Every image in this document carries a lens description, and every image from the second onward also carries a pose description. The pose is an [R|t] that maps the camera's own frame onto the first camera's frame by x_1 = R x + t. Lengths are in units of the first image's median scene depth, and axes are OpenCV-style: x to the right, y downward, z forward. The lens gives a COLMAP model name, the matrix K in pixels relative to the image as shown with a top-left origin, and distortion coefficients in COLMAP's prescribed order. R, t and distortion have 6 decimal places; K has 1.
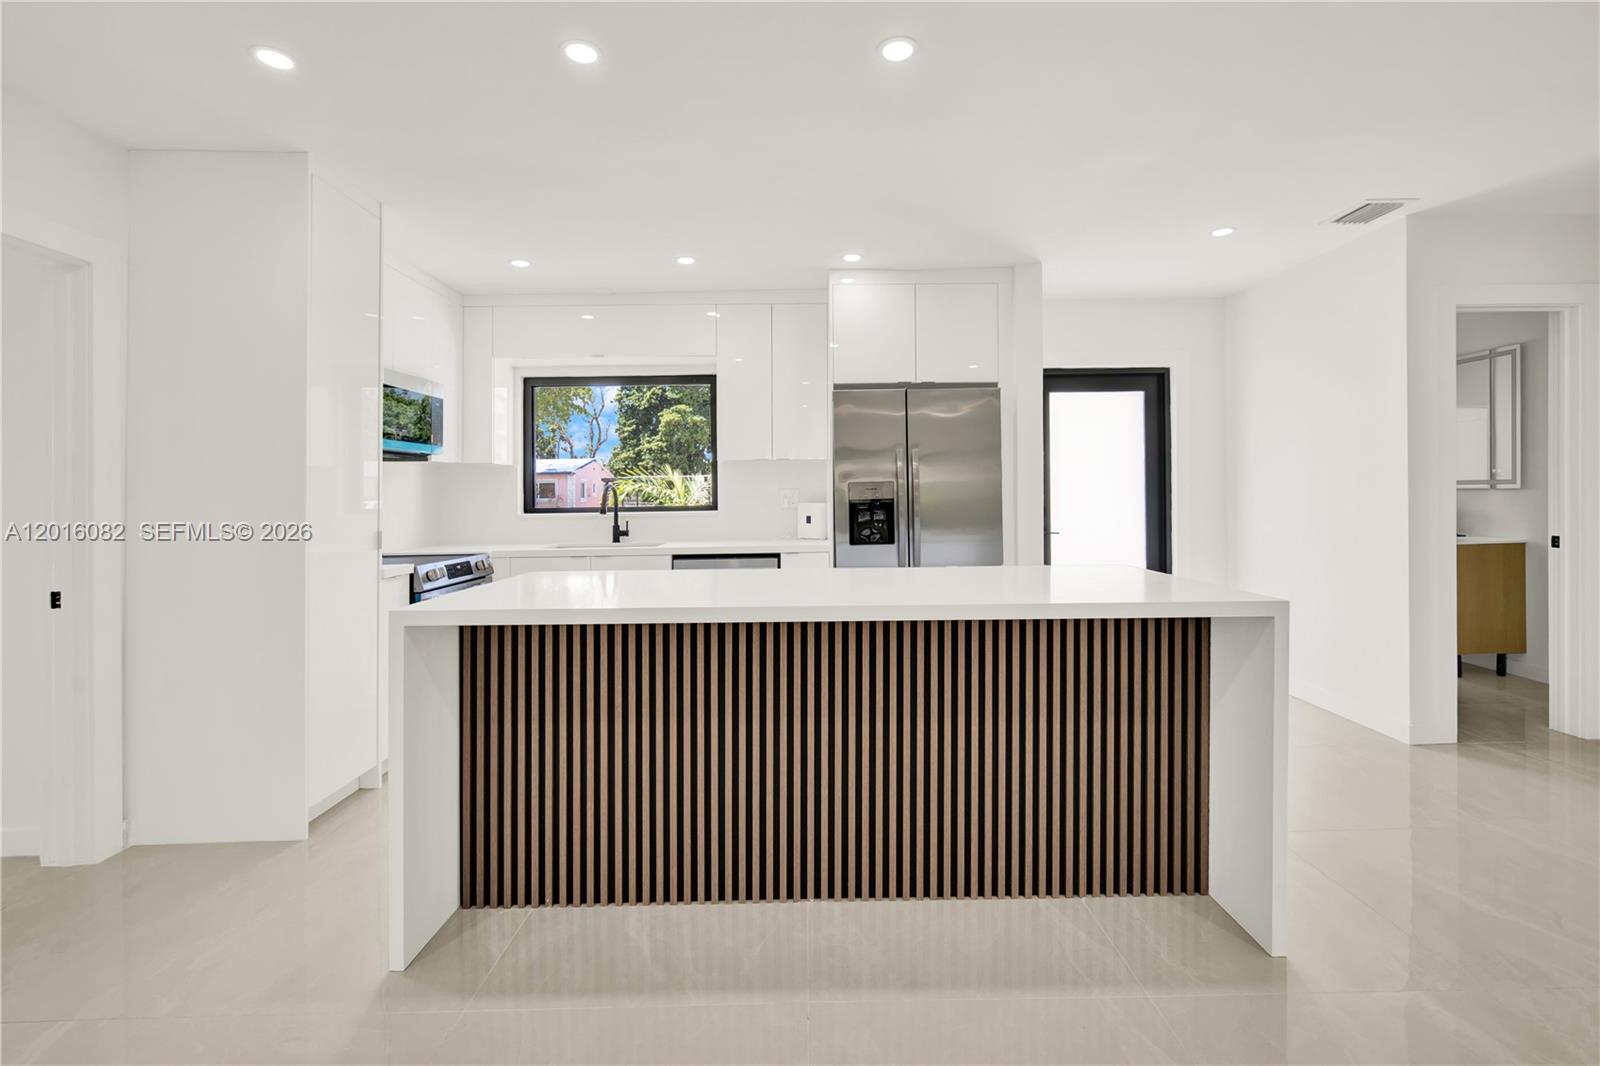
lens RADIAL K [[712.3, 0, 799.5], [0, 712.3, 487.1], [0, 0, 1]] dist [-0.008241, 0.002959]
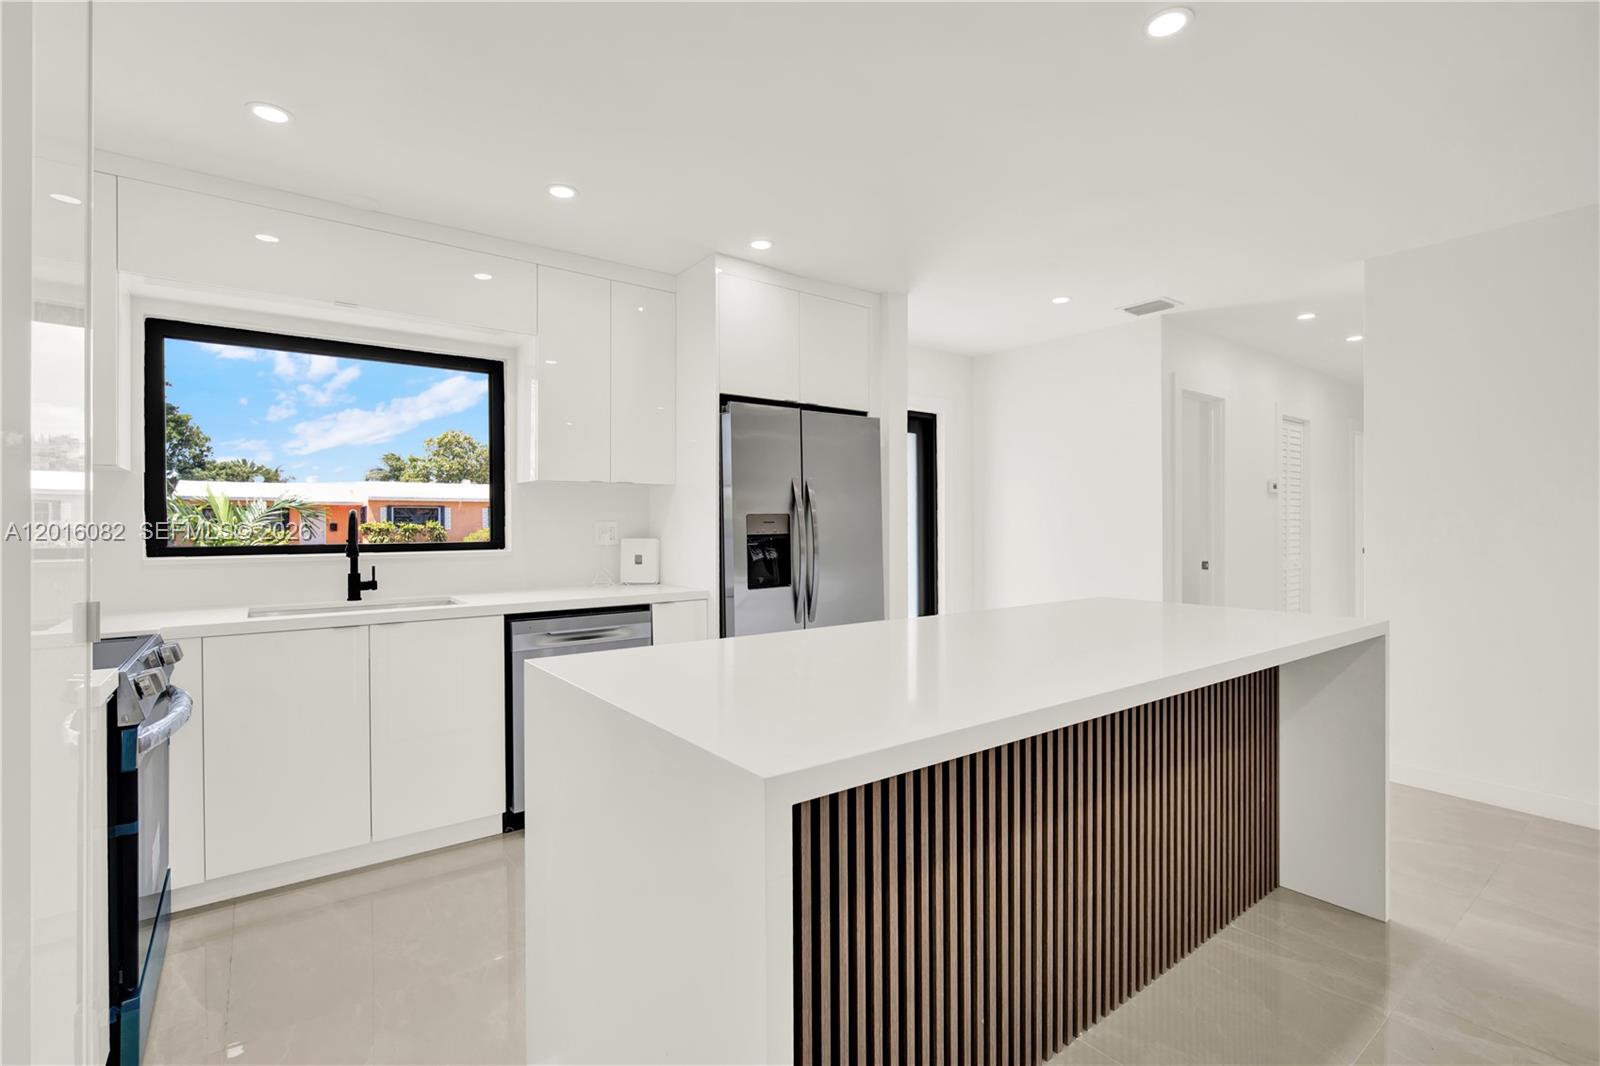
lens RADIAL K [[712.3, 0, 799.9], [0, 712.3, 517.8], [0, 0, 1]] dist [-0.008241, 0.002959]
pose [[0.806762, 0.014172, 0.590706, -0.359720], [-0.014676, 0.999885, -0.003945, -0.000115], [-0.590694, -0.005486, 0.806877, 0.284018]]
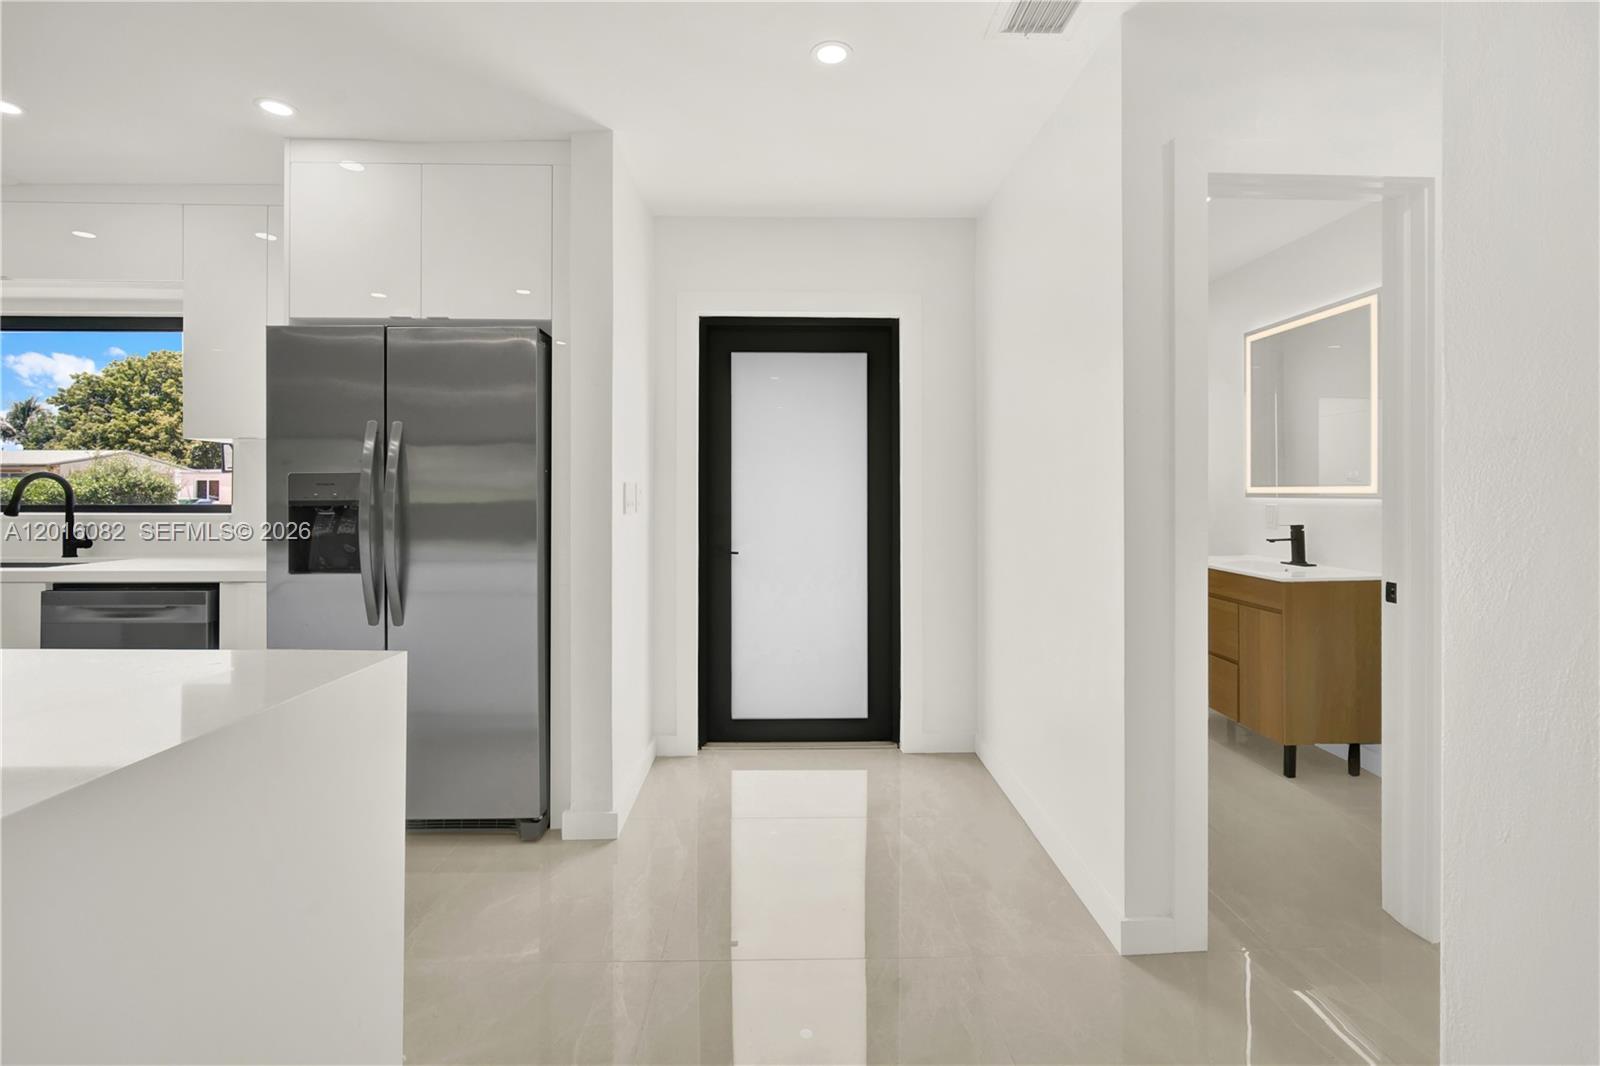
lens RADIAL K [[712.3, 0, 801.5], [0, 712.3, 491.6], [0, 0, 1]] dist [-0.008241, 0.002959]
pose [[0.999796, 0.018149, 0.008901, 0.504549], [-0.018226, 0.999797, 0.008596, -0.004256], [-0.008744, -0.008757, 0.999923, 0.361421]]
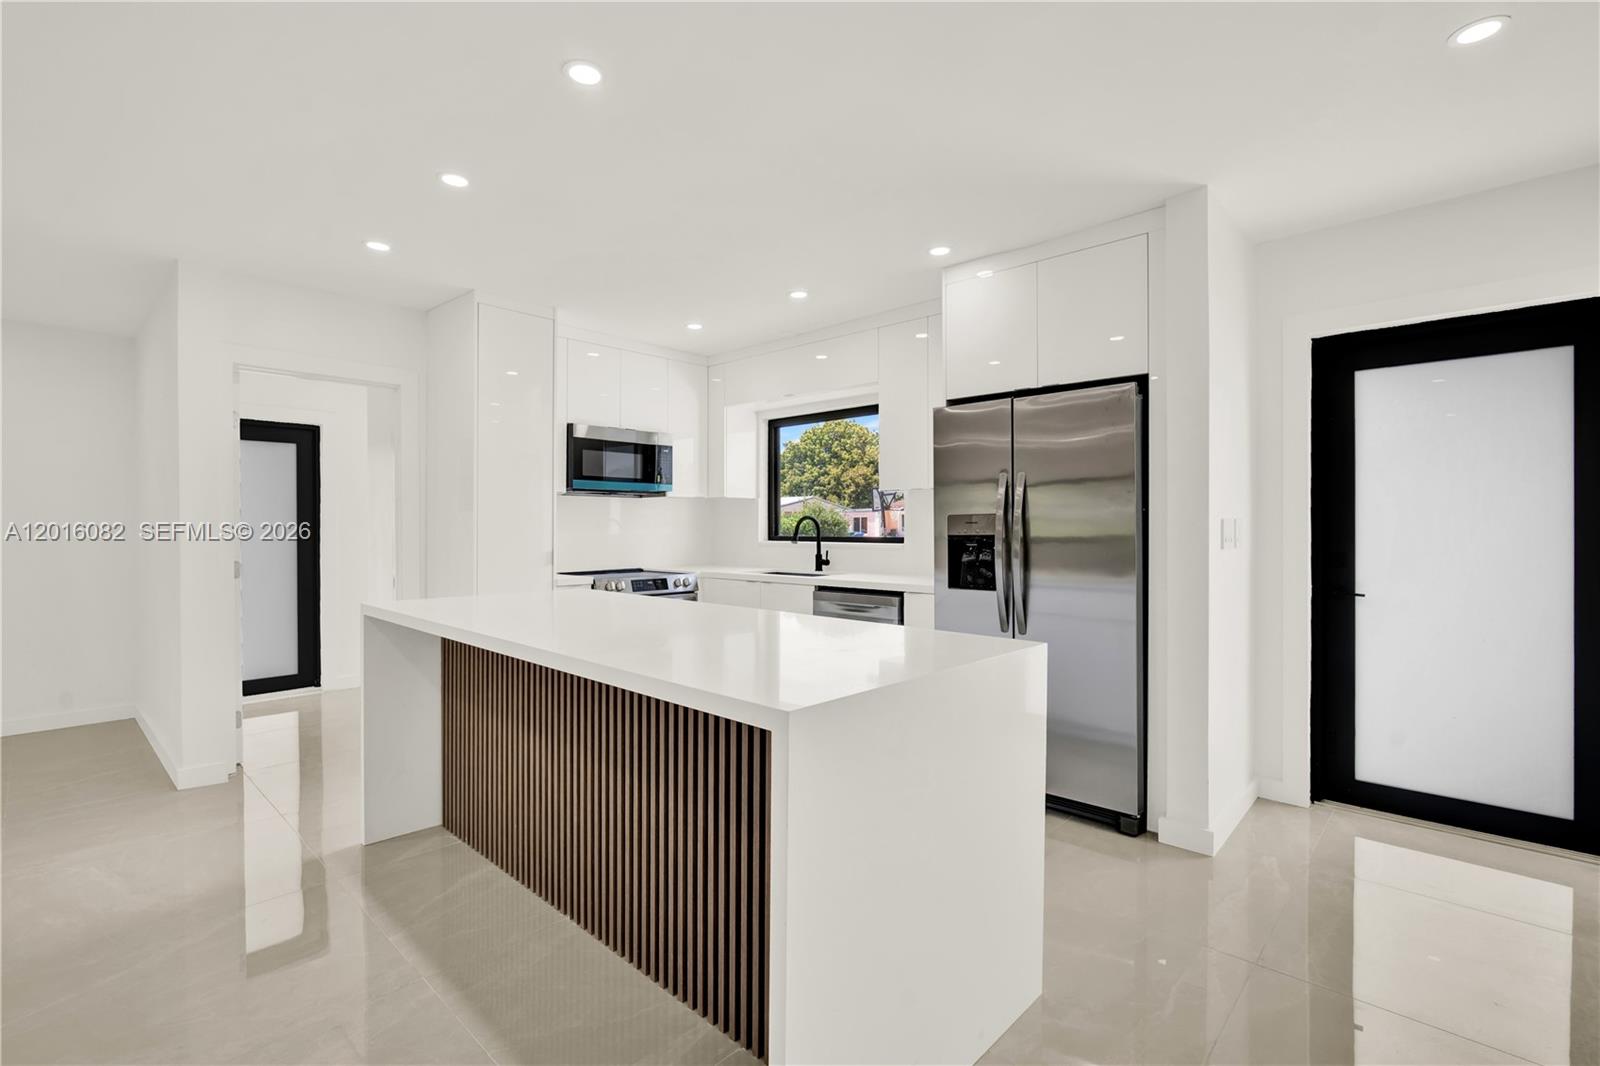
lens RADIAL K [[731.7, 0, 805.9], [0, 731.7, 531.7], [0, 0, 1]] dist [-0.008430, 0.004914]
pose [[0.726167, 0.019998, -0.687227, 0.538681], [-0.002431, 0.999645, 0.026520, -0.009342], [0.687514, -0.017587, 0.725958, 0.237228]]
